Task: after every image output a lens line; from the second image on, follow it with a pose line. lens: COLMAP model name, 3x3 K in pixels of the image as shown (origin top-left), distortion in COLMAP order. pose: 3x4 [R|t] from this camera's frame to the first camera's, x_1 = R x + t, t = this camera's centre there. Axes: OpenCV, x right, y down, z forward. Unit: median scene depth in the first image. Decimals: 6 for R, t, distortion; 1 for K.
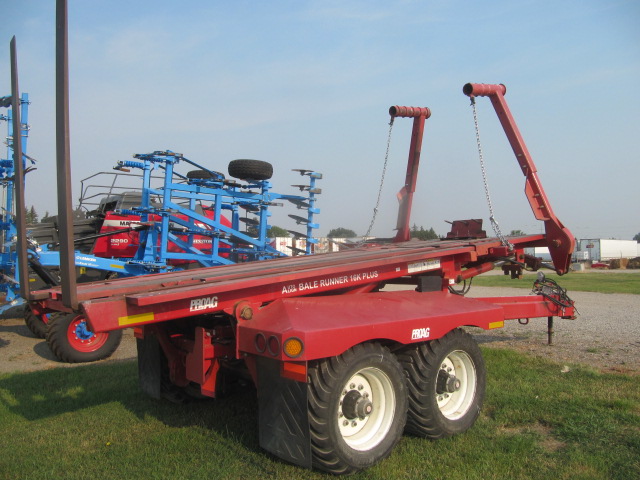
lens RADIAL K [[523.1, 0, 318.3], [0, 523.1, 237.7], [0, 0, 1]] dist [-0.042932, 0.005493]
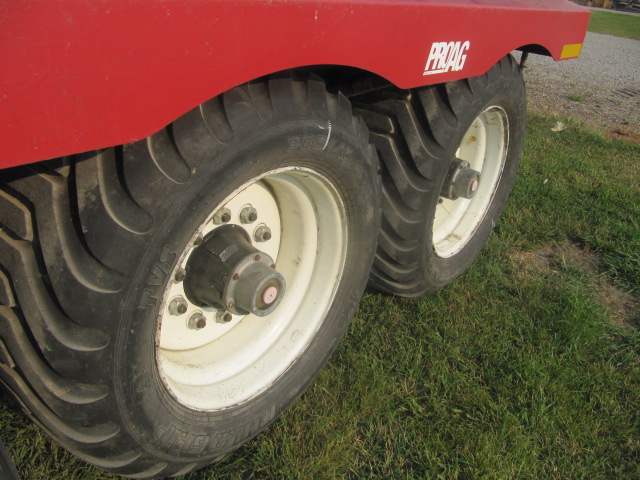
lens RADIAL K [[523.1, 0, 318.3], [0, 523.1, 237.7], [0, 0, 1]] dist [-0.042932, 0.005493]
pose [[0.978550, 0.014431, 0.205502, 0.057289], [-0.117936, 0.857146, 0.501390, 0.132397], [-0.168910, -0.514871, 0.840462, 0.712285]]
